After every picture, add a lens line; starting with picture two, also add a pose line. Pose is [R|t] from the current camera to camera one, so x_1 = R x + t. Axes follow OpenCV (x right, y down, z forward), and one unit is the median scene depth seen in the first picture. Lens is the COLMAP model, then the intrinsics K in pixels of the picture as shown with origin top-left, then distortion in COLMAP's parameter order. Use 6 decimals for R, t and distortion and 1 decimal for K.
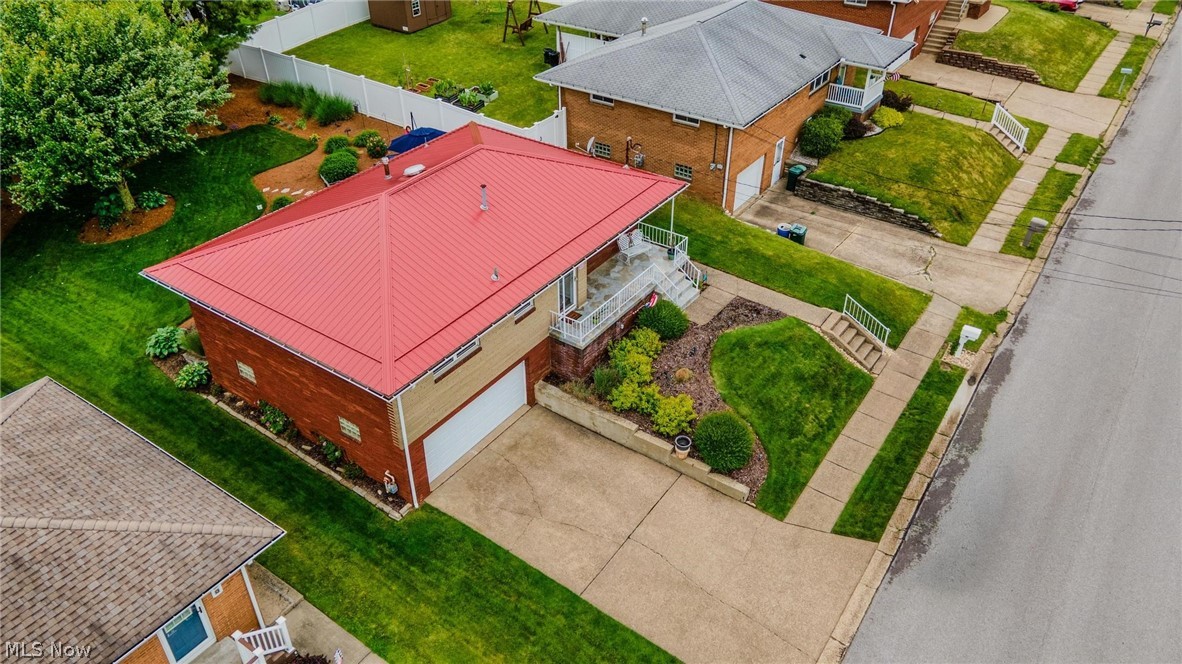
lens RADIAL K [[862.6, 0, 589.6], [0, 862.6, 322.6], [0, 0, 1]] dist [0.031192, 0.020607]
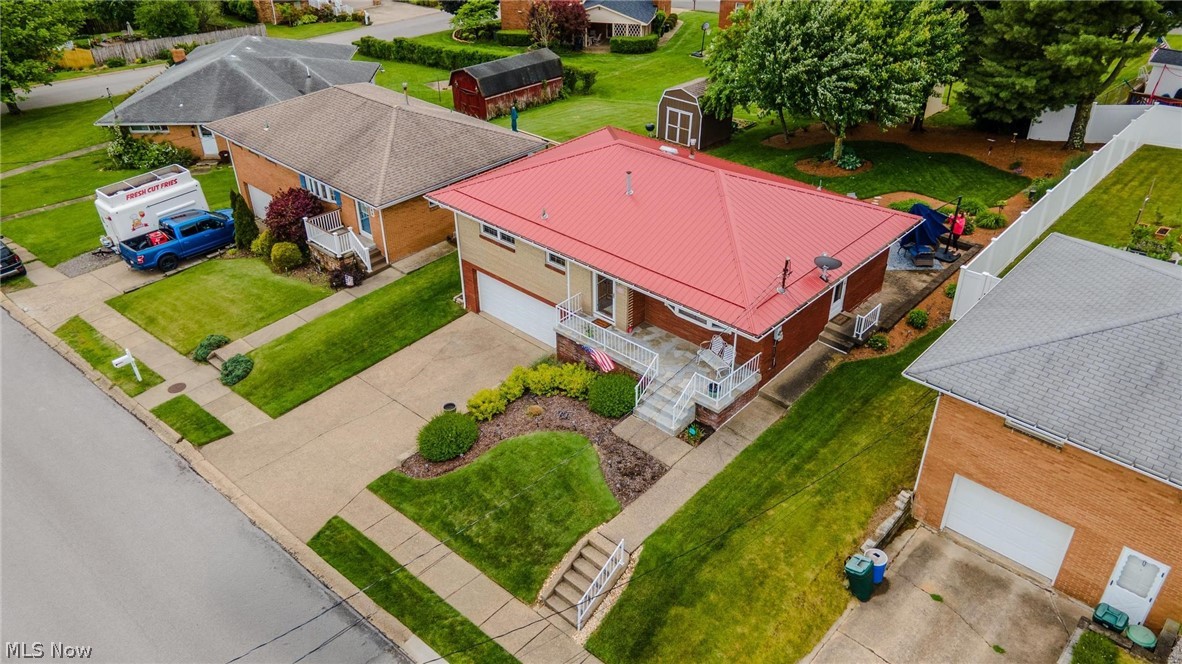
lens RADIAL K [[862.6, 0, 590.7], [0, 862.6, 323.8], [0, 0, 1]] dist [0.031192, 0.020607]
pose [[-0.133773, 0.528313, -0.838445, 0.696568], [-0.552310, 0.662728, 0.505713, -0.429297], [0.822835, 0.530733, 0.203137, 0.641603]]
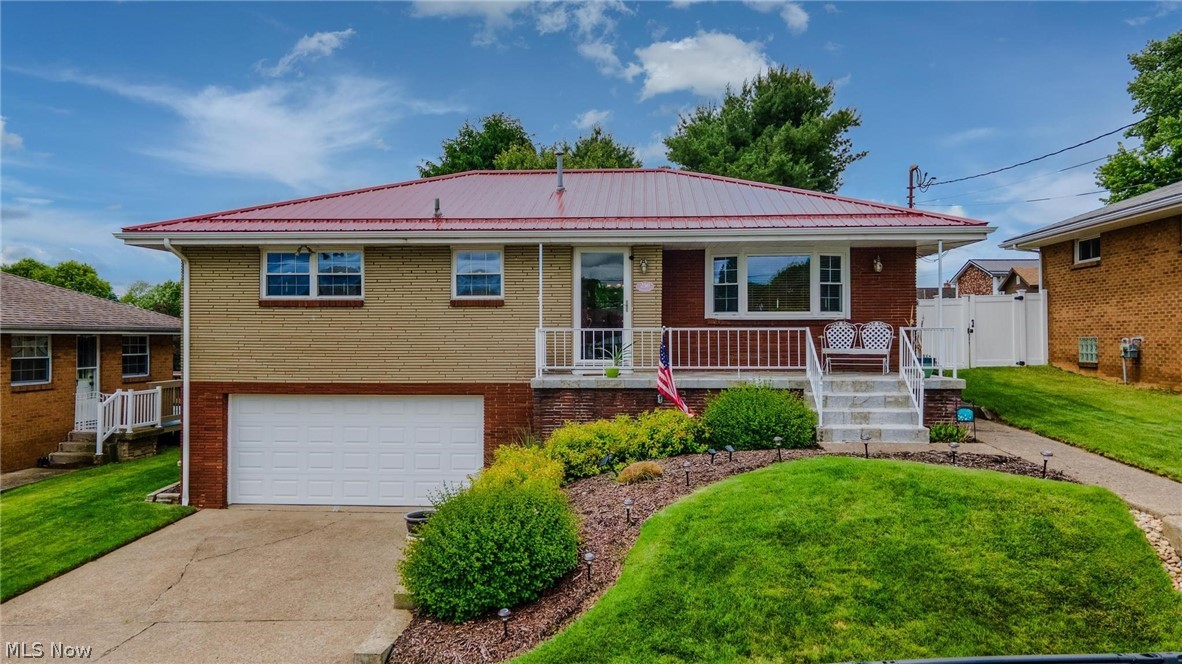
lens RADIAL K [[862.6, 0, 589.4], [0, 862.6, 337.3], [0, 0, 1]] dist [0.031192, 0.020607]
pose [[0.519115, 0.000297, -0.854704, 0.353790], [-0.484097, 0.824239, -0.293736, 0.111030], [0.704393, 0.566242, 0.428018, 0.619894]]
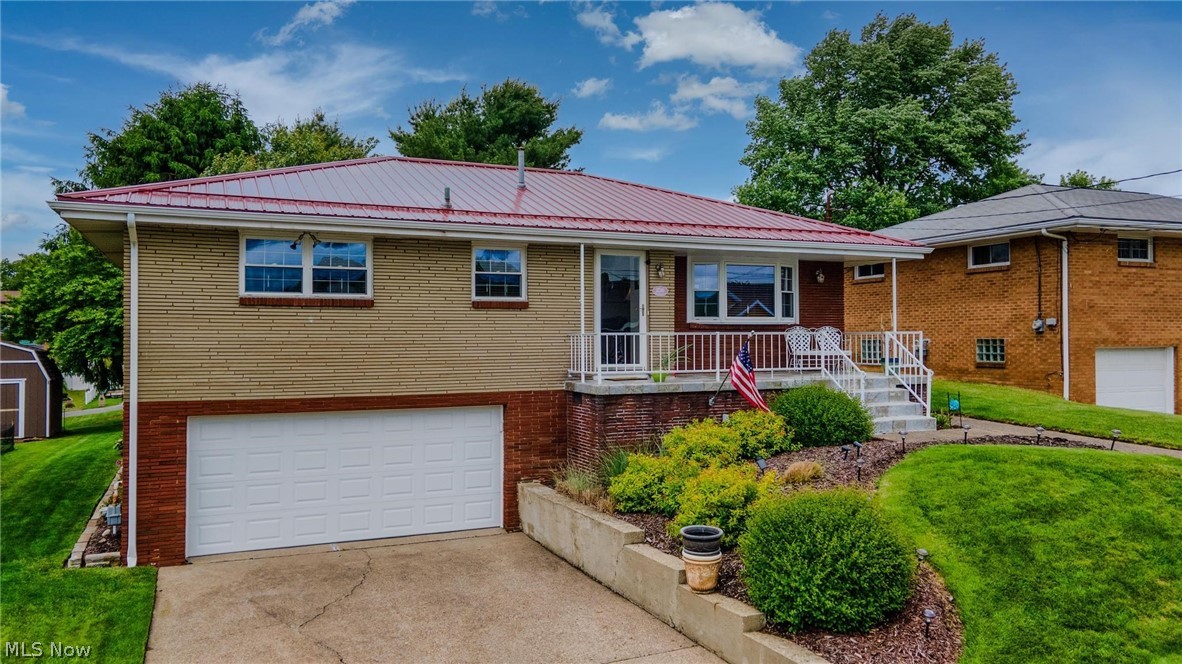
lens RADIAL K [[862.6, 0, 584.2], [0, 862.6, 326.7], [0, 0, 1]] dist [0.031192, 0.020607]
pose [[0.857321, -0.009399, -0.514696, 0.187749], [-0.289027, 0.818581, -0.496376, 0.194022], [0.425986, 0.574315, 0.699070, 0.496197]]
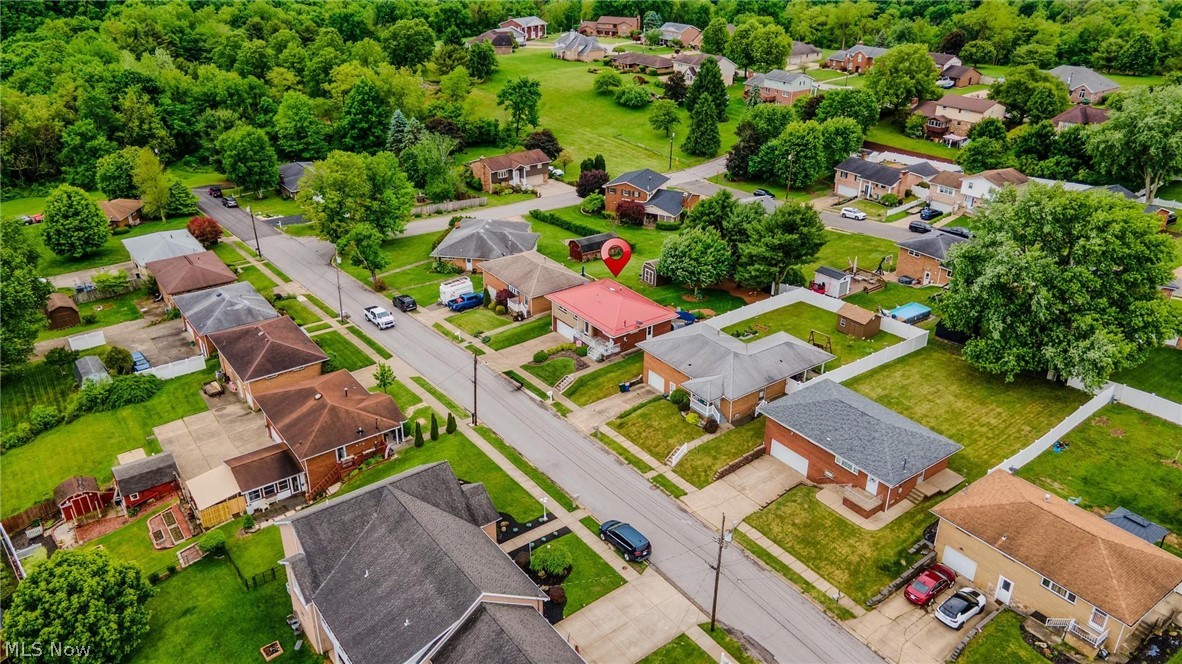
lens RADIAL K [[862.6, 0, 589.1], [0, 862.6, 330.7], [0, 0, 1]] dist [0.031192, 0.020607]
pose [[-0.324793, 0.418290, -0.848259, 2.618268], [-0.537701, 0.656170, 0.529450, -1.672935], [0.778066, 0.628072, 0.011795, 0.786565]]
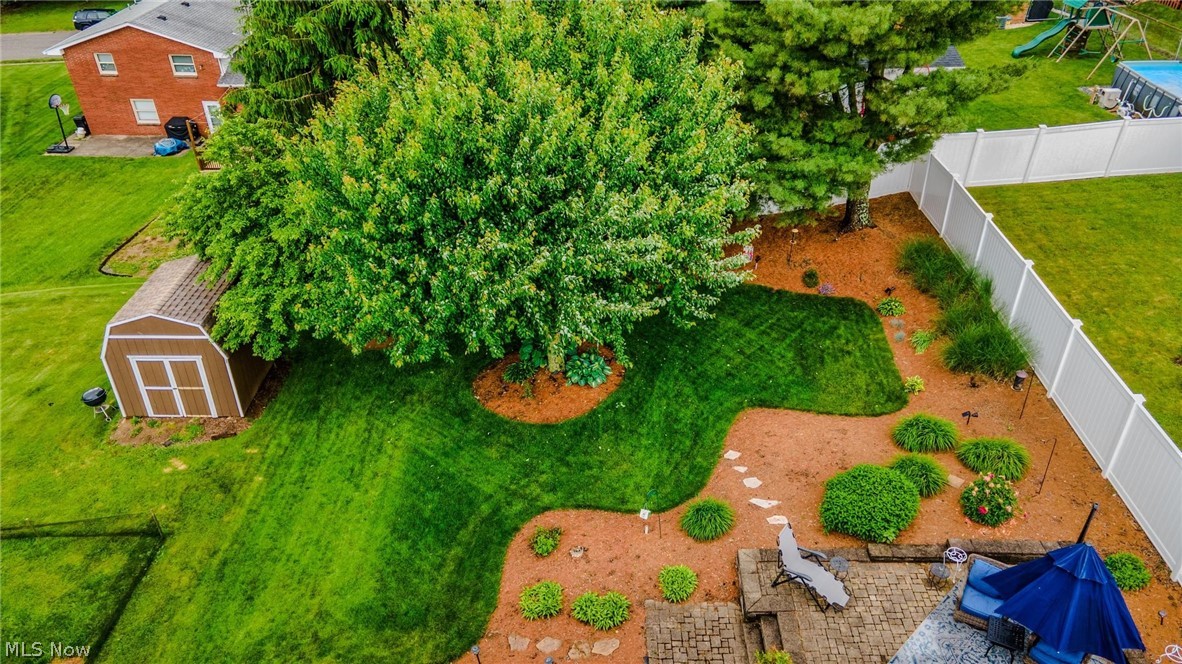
lens RADIAL K [[862.6, 0, 586.1], [0, 862.6, 333.8], [0, 0, 1]] dist [0.031192, 0.020607]
pose [[0.561687, 0.462478, -0.686019, -0.115398], [-0.463865, 0.862629, 0.201744, -0.306020], [0.685082, 0.204903, 0.699055, 0.628559]]
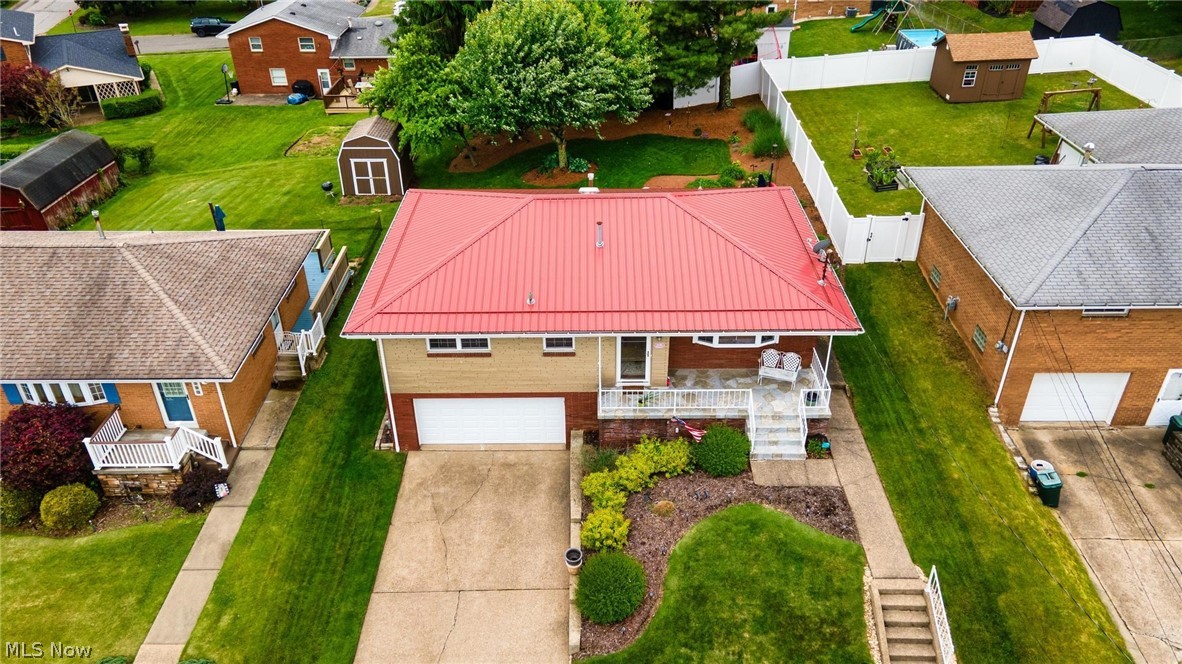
lens RADIAL K [[862.6, 0, 590.1], [0, 862.6, 322.7], [0, 0, 1]] dist [0.031192, 0.020607]
pose [[0.572388, 0.428998, -0.698808, 0.469204], [-0.458197, 0.874093, 0.161299, -0.162861], [0.680020, 0.227866, 0.696886, 0.250142]]
